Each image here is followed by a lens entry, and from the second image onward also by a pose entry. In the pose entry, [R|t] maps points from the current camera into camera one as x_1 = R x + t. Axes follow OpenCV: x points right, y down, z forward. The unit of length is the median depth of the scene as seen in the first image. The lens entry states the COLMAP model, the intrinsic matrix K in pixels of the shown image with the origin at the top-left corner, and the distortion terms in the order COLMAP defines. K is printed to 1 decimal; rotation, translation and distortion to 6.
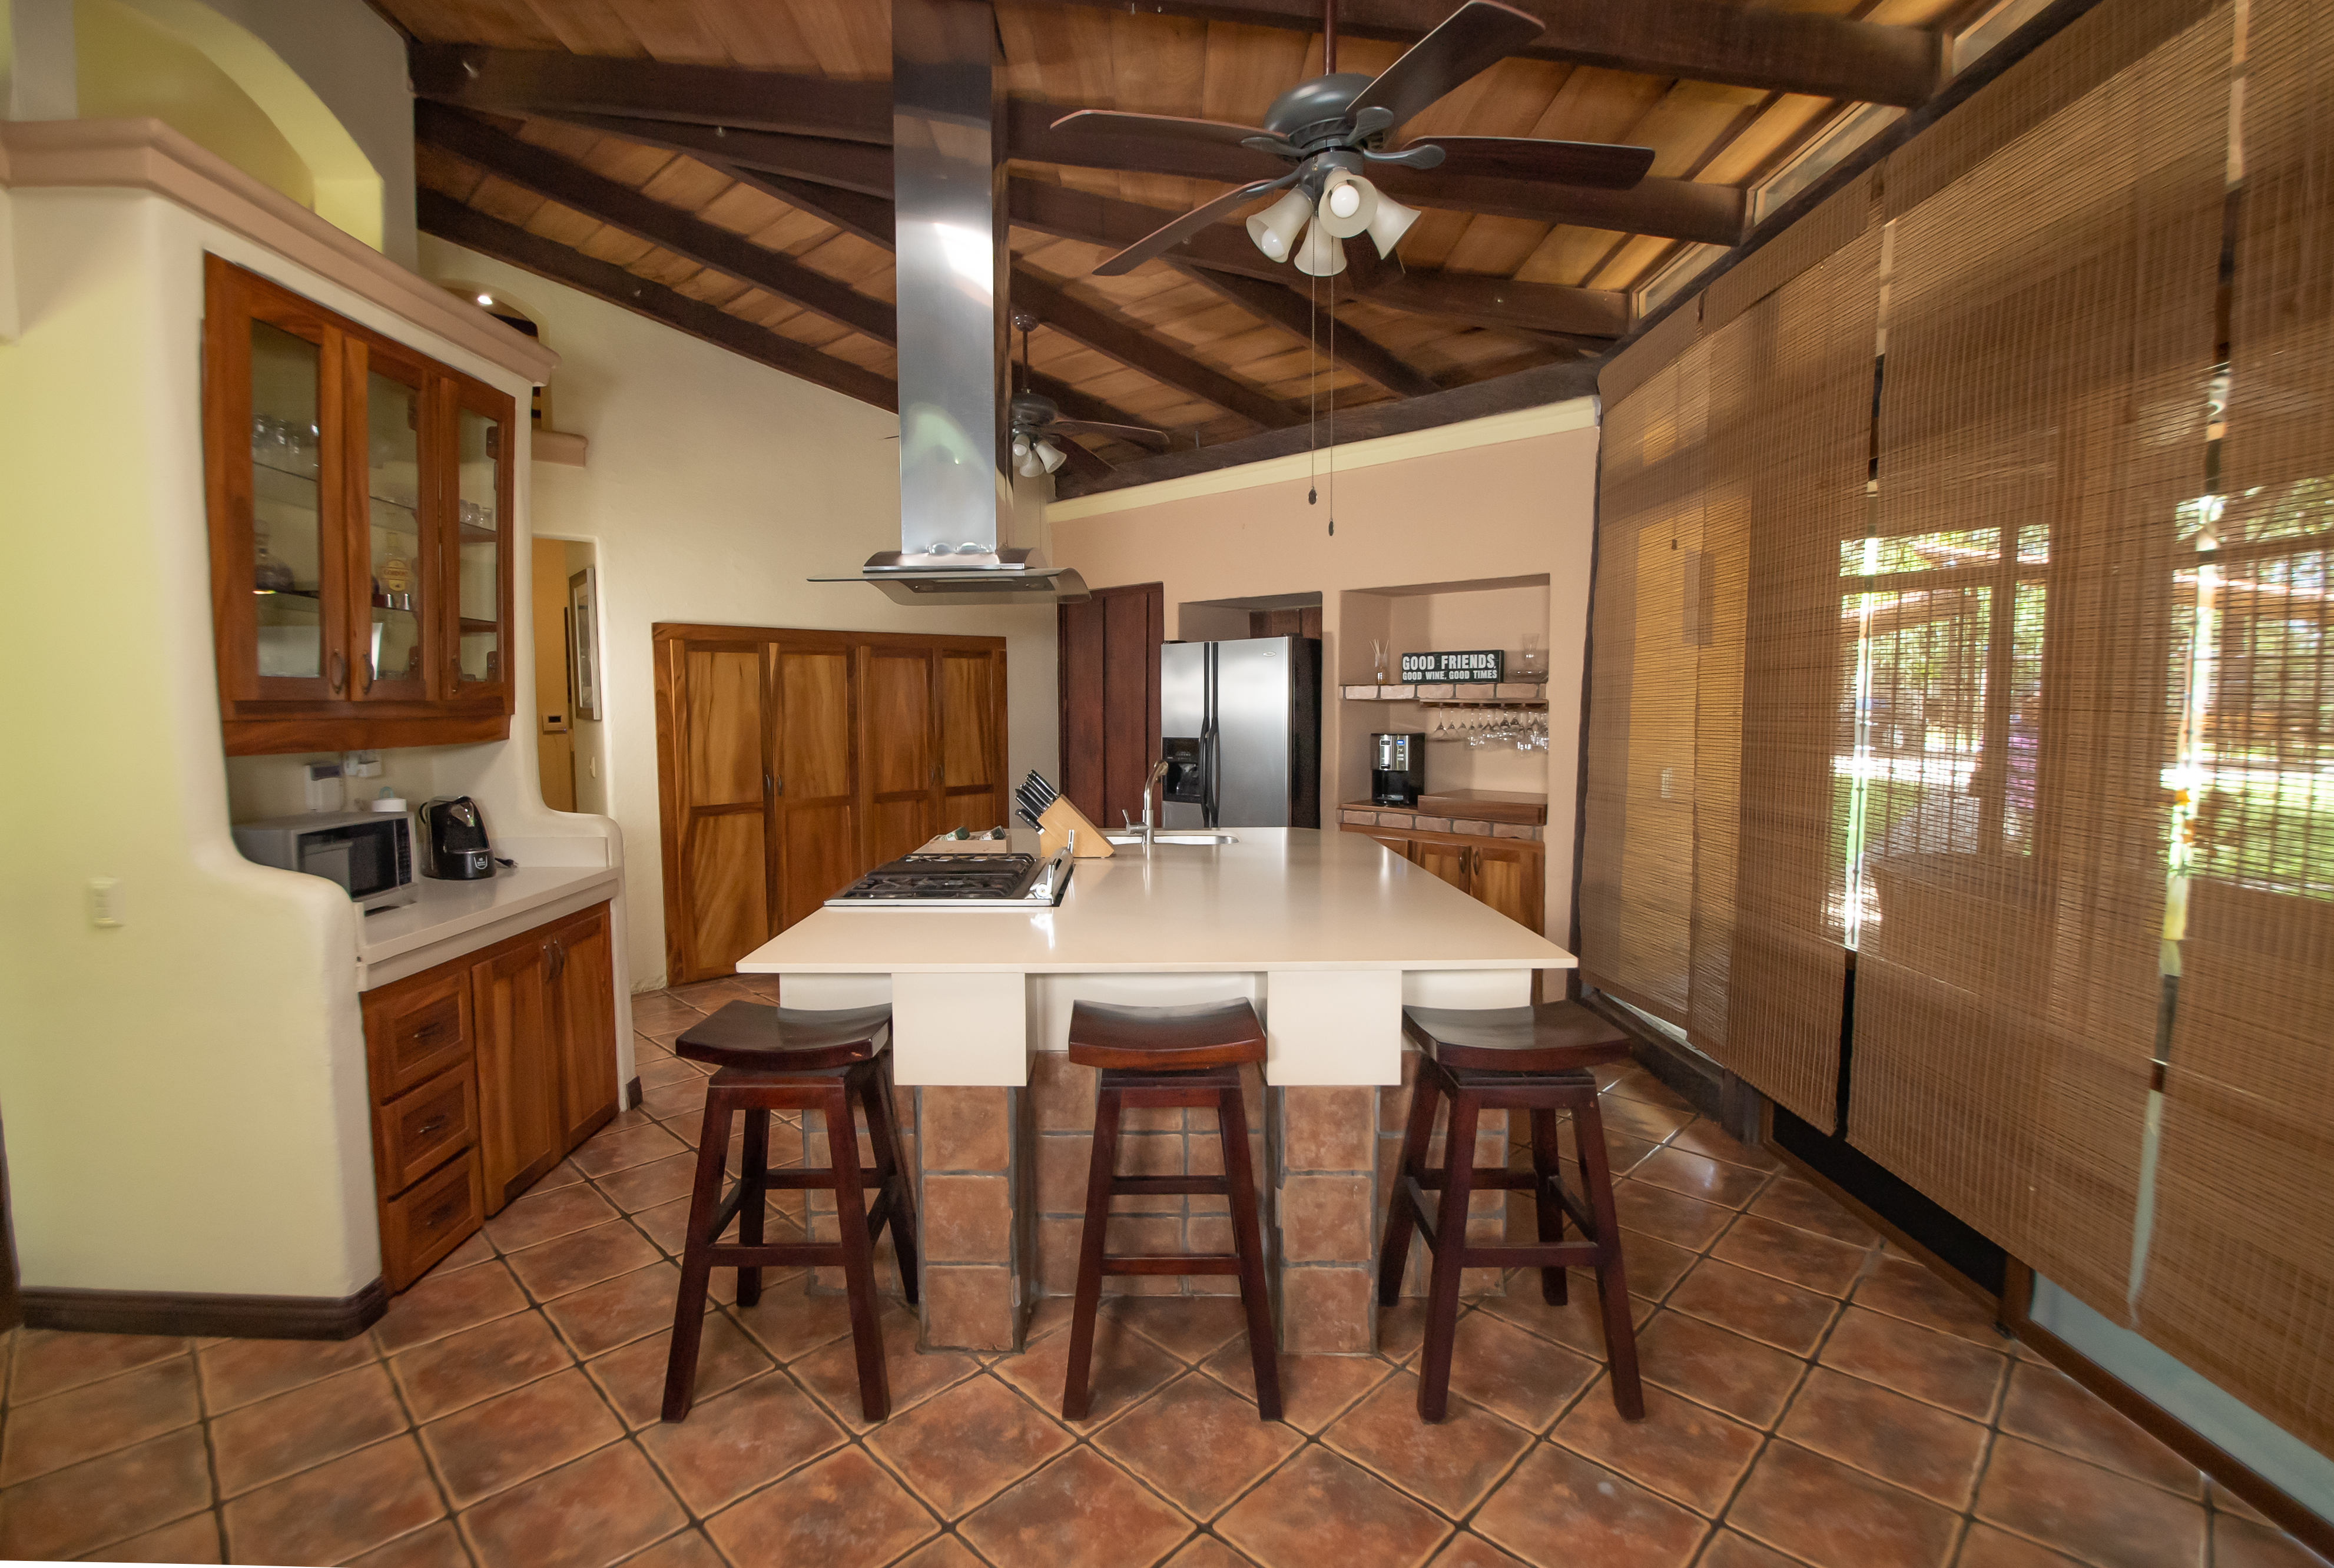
lens RADIAL K [[1098.2, 0, 1167.0], [0, 1098.2, 784.0], [0, 0, 1]] dist [-0.016046, -0.009177]
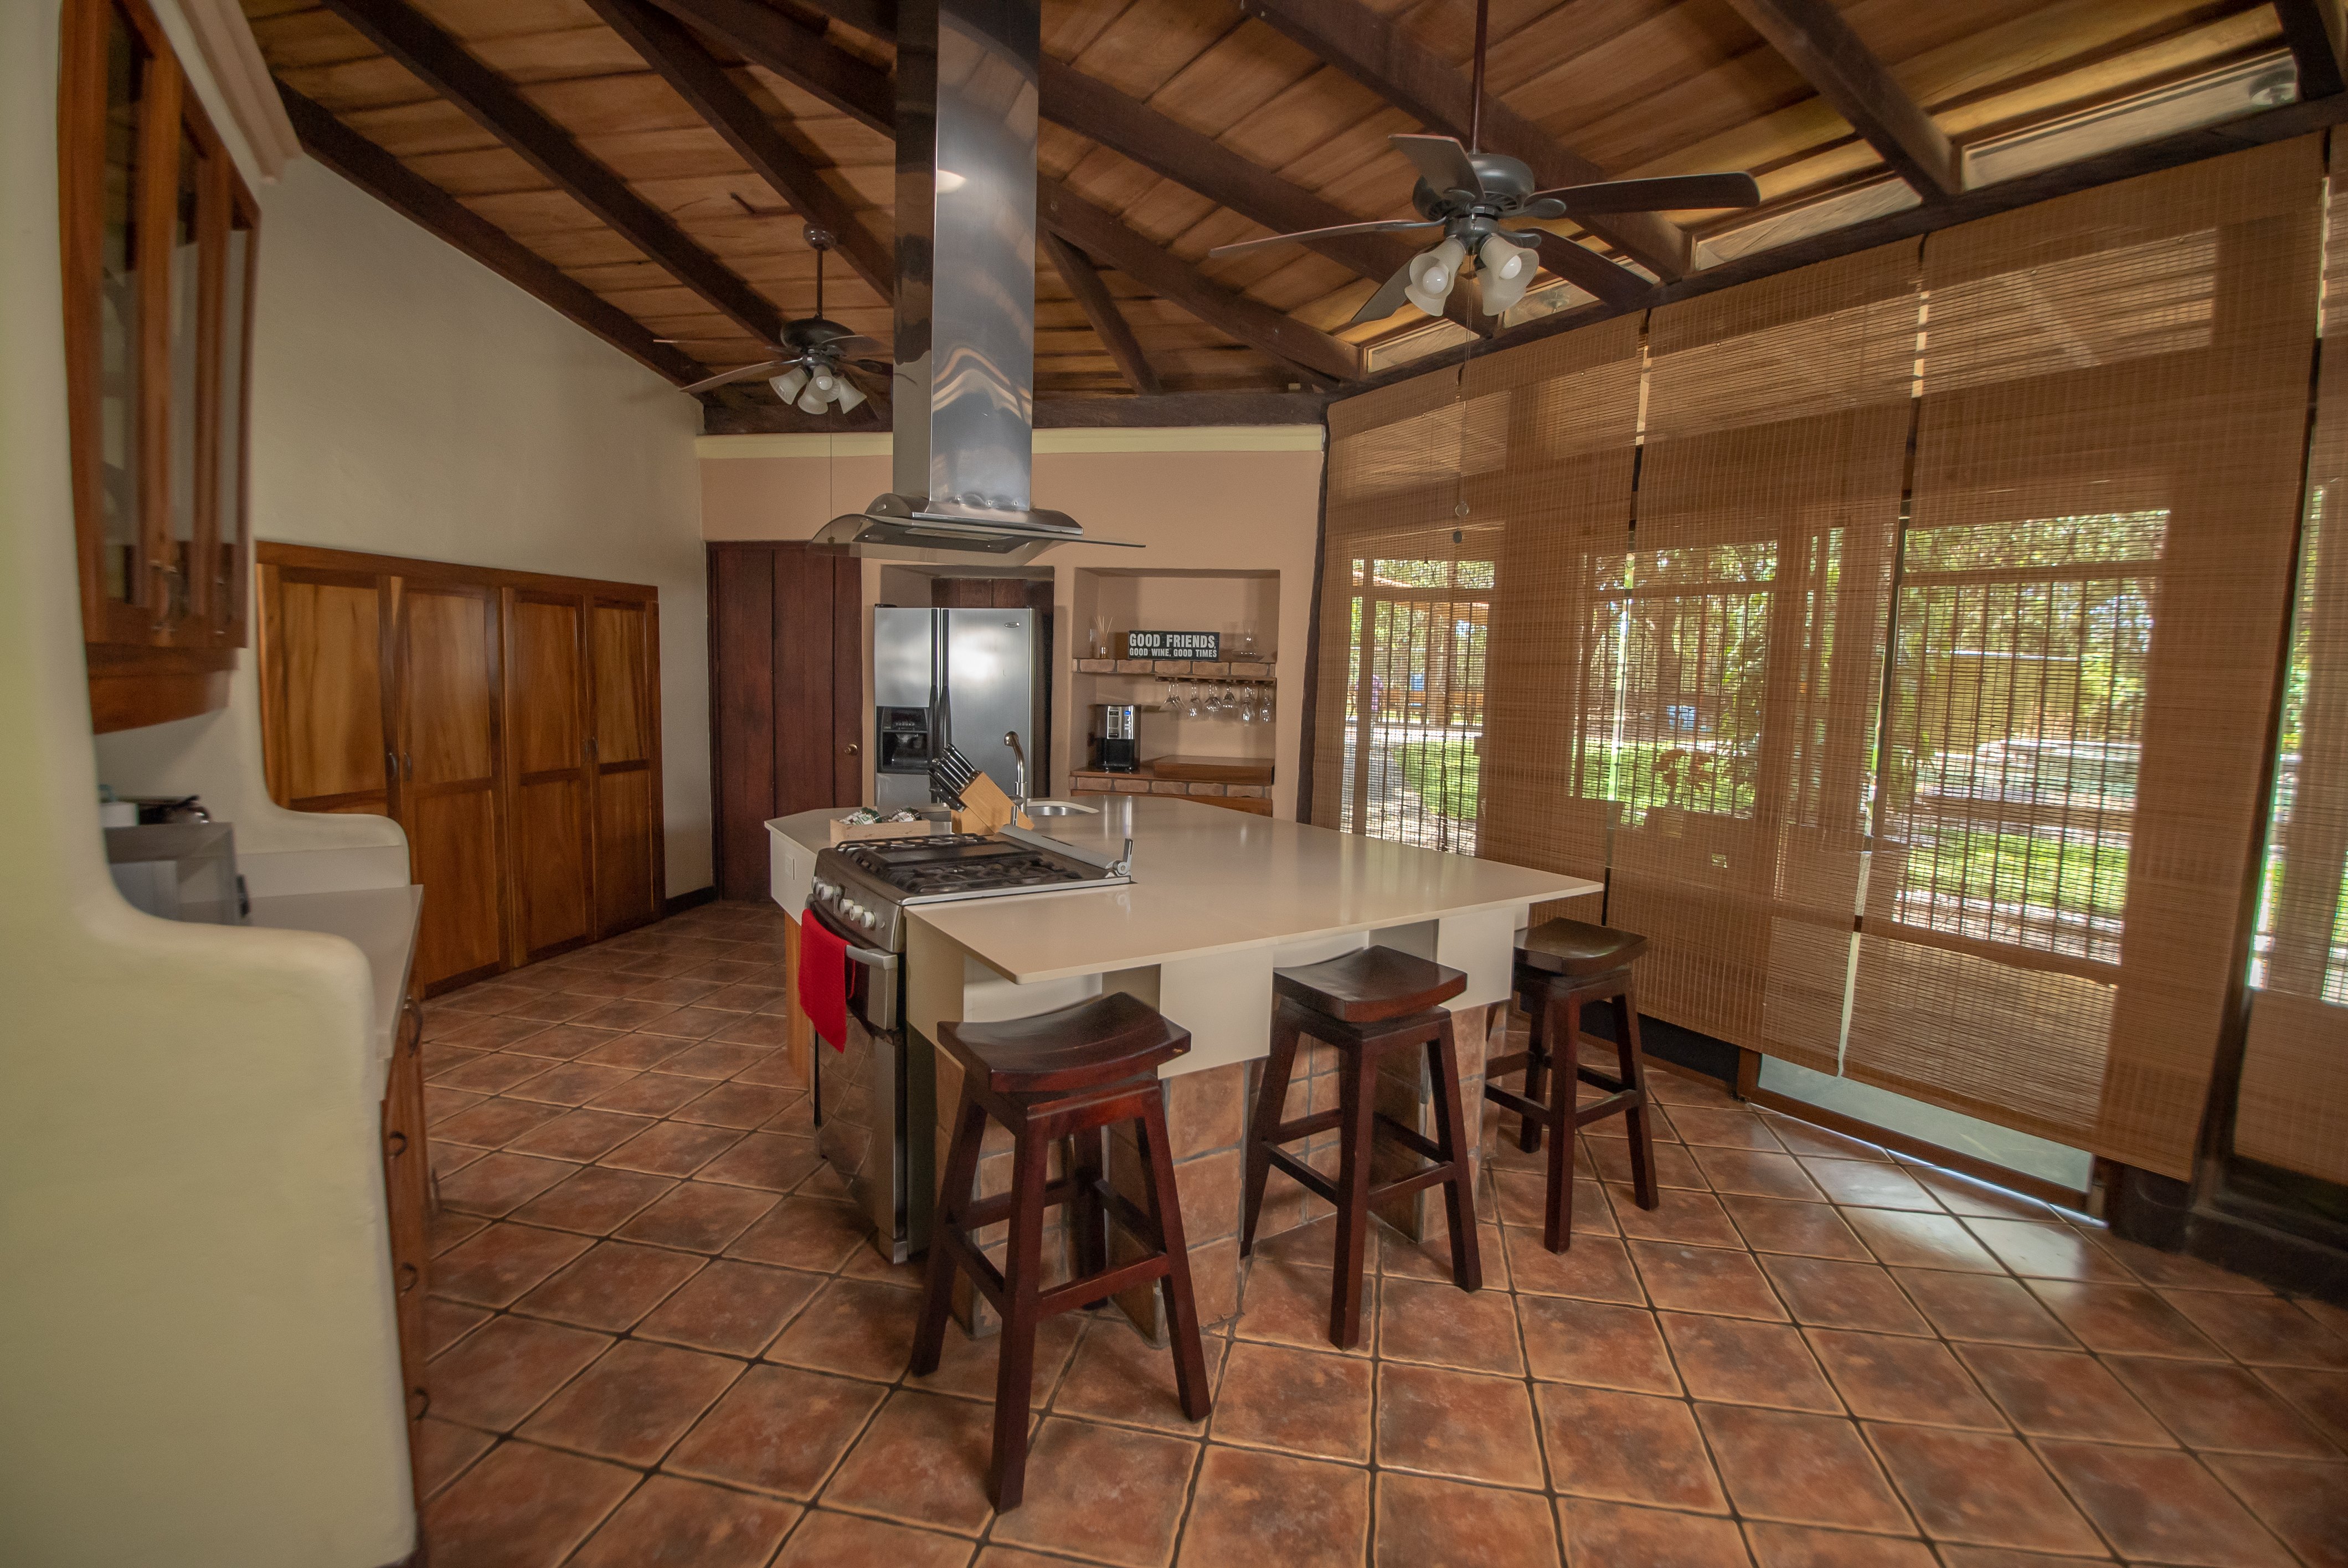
lens RADIAL K [[1045.6, 0, 1256.2], [0, 1045.6, 774.6], [0, 0, 1]] dist [-0.043574, 0.000181]
pose [[0.812639, -0.027633, 0.582112, -0.344303], [0.013057, 0.999488, 0.029218, -0.007031], [-0.582622, -0.016143, 0.812583, 0.109439]]
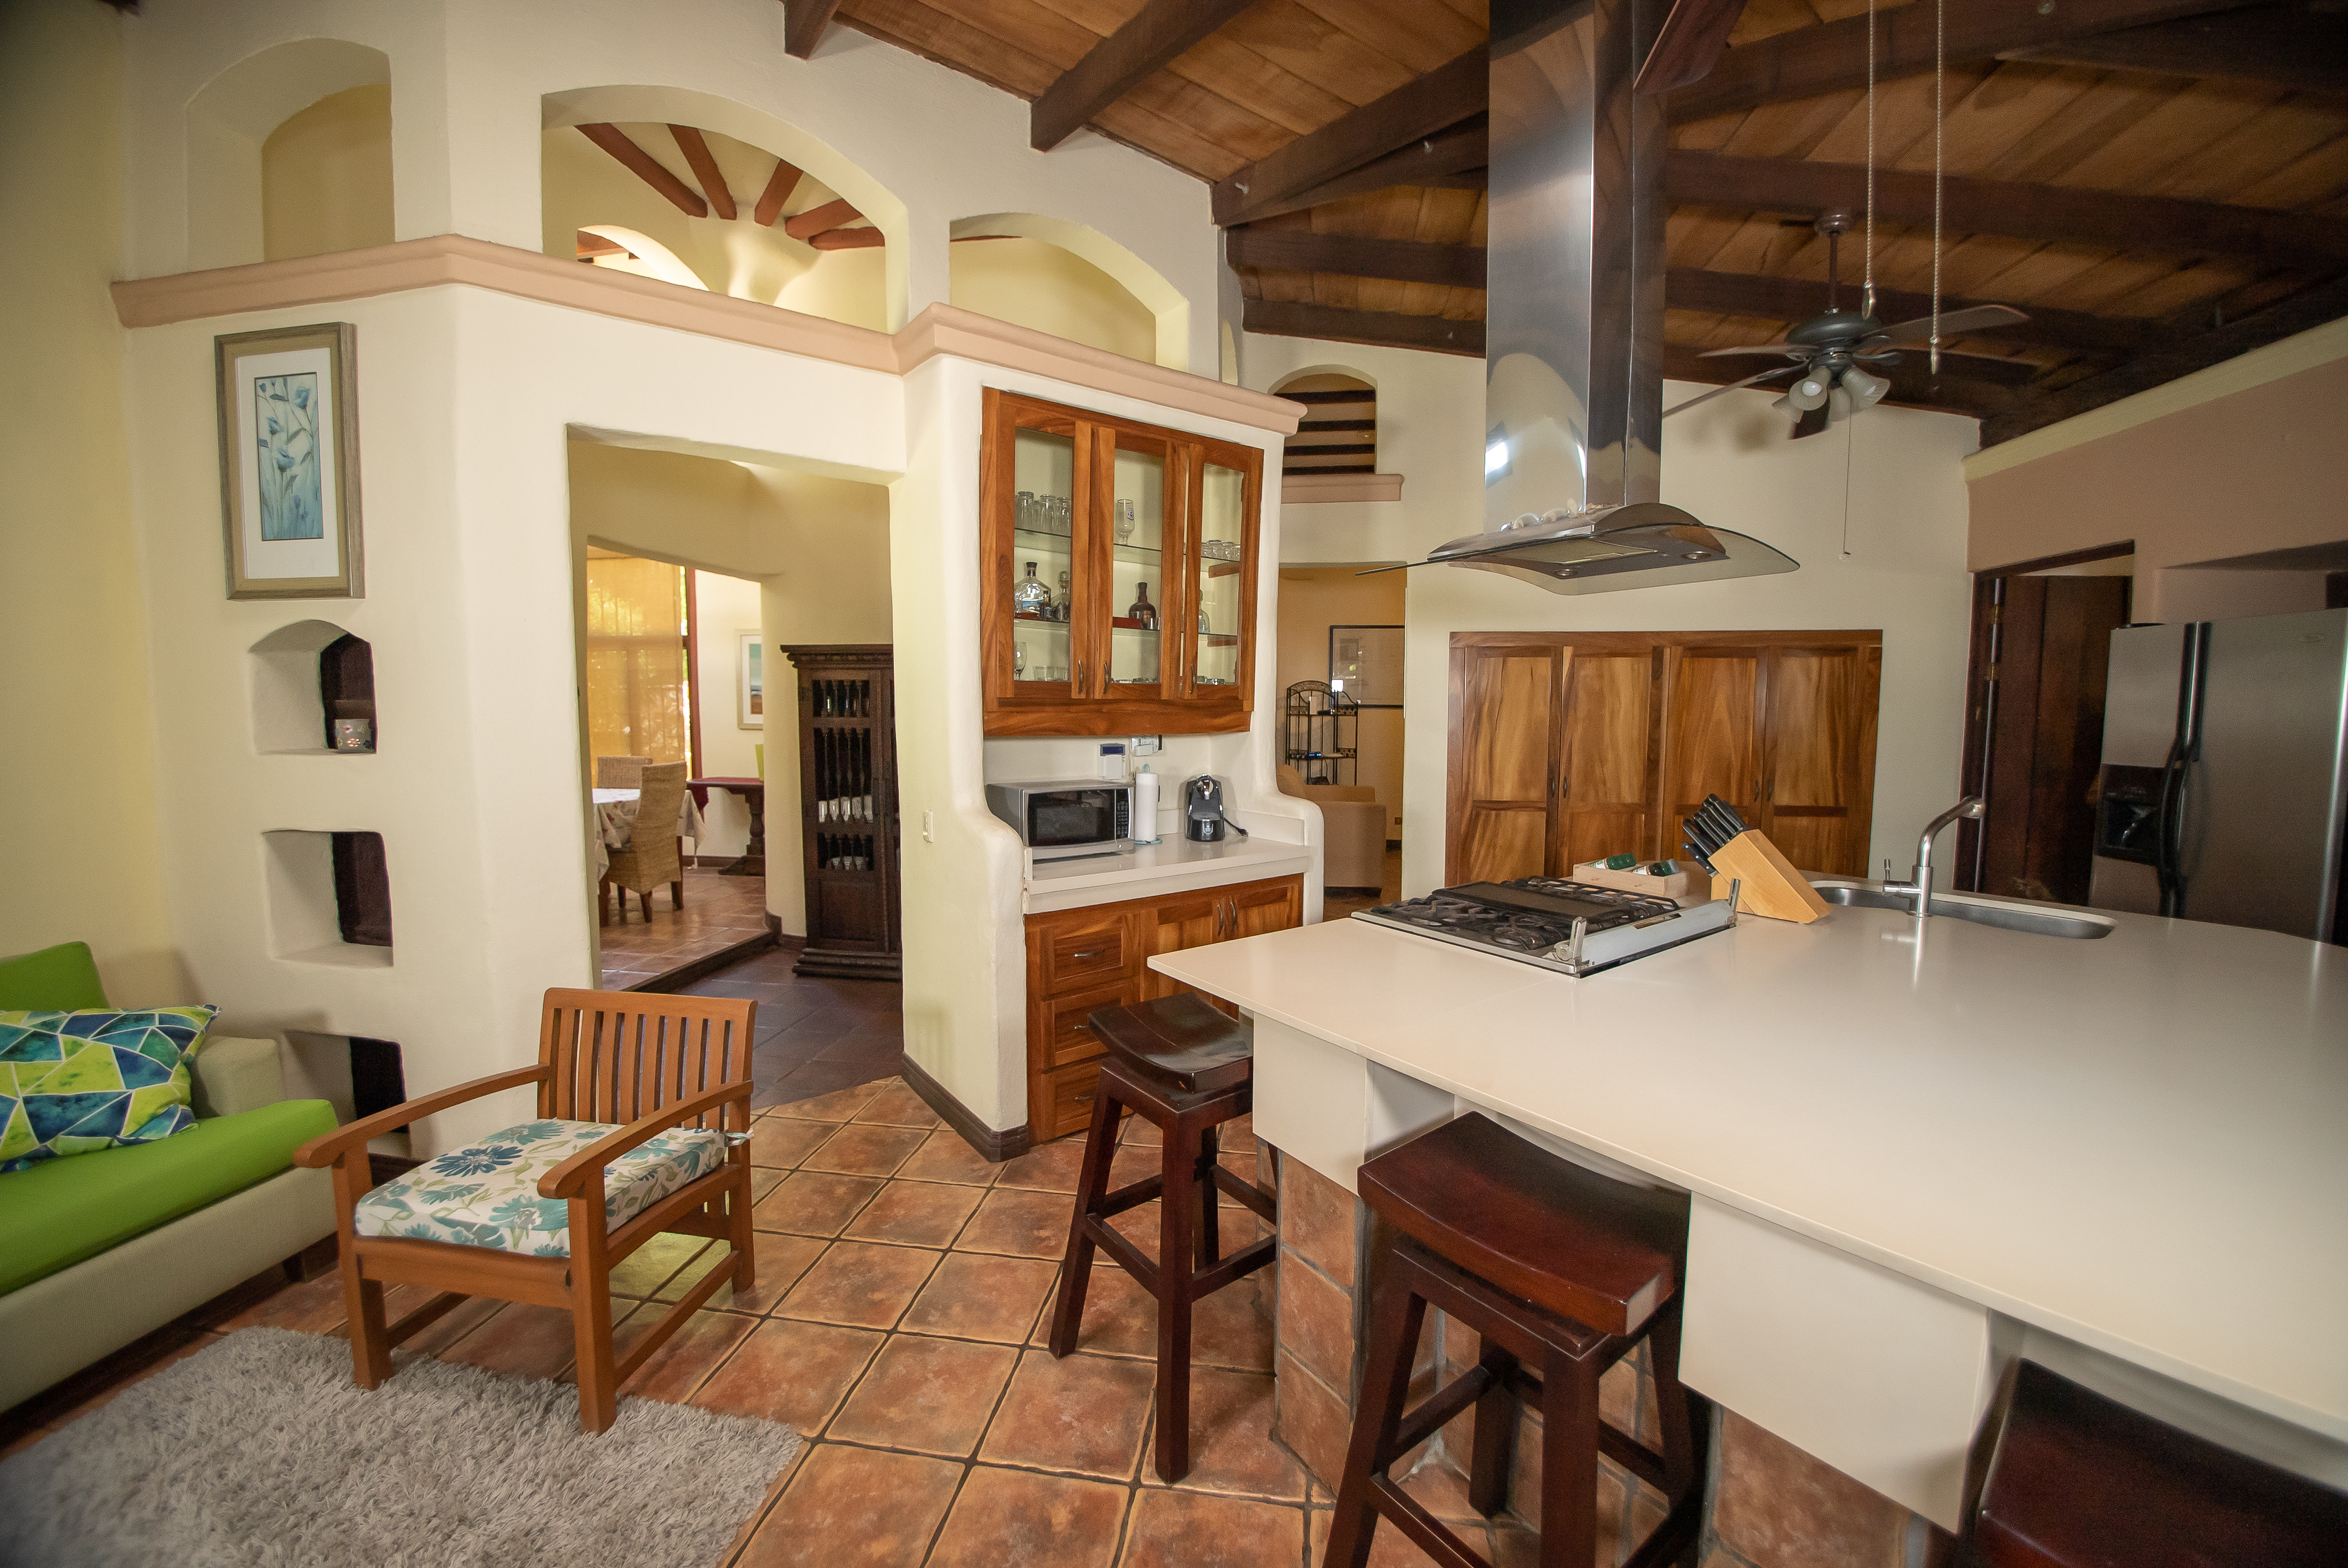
lens RADIAL K [[925.7, 0, 1164.9], [0, 925.7, 778.5], [0, 0, 1]] dist [-0.022379, -0.000438]
pose [[0.581697, 0.074980, -0.809942, 0.146732], [-0.070533, 0.996641, 0.041607, -0.019452], [0.810341, 0.032925, 0.585032, 0.243780]]
